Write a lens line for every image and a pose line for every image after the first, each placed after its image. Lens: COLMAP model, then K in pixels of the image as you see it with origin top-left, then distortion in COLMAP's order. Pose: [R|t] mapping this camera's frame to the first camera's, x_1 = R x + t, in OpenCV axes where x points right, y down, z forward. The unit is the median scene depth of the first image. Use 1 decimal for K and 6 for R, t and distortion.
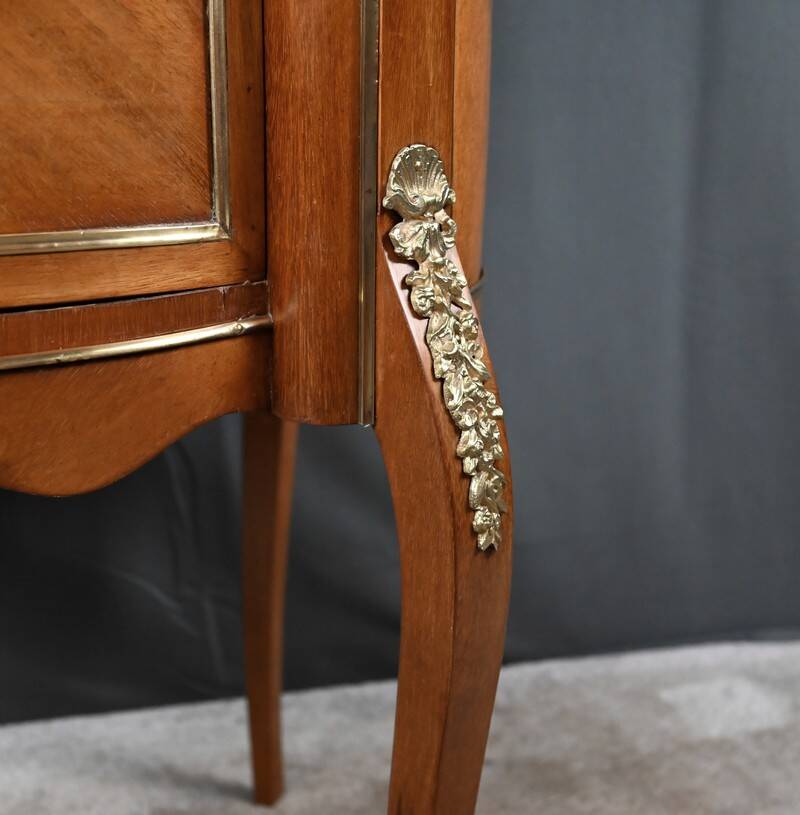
lens RADIAL K [[1030.3, 0, 394.7], [0, 1030.3, 403.6], [0, 0, 1]] dist [-0.007954, 0.000000]
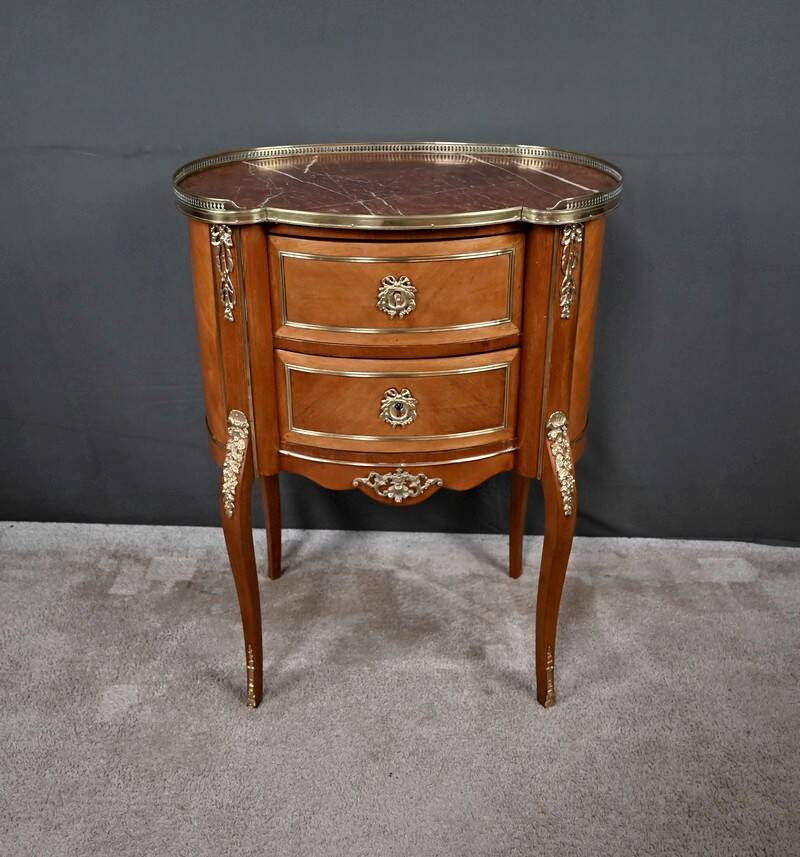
lens RADIAL K [[1090.3, 0, 407.0], [0, 1090.3, 422.1], [0, 0, 1]] dist [0.006134, 0.000000]
pose [[0.956768, 0.116689, -0.266419, 0.553597], [-0.060462, 0.975776, 0.210250, -0.999424], [0.284499, -0.185052, 0.940647, -2.871519]]
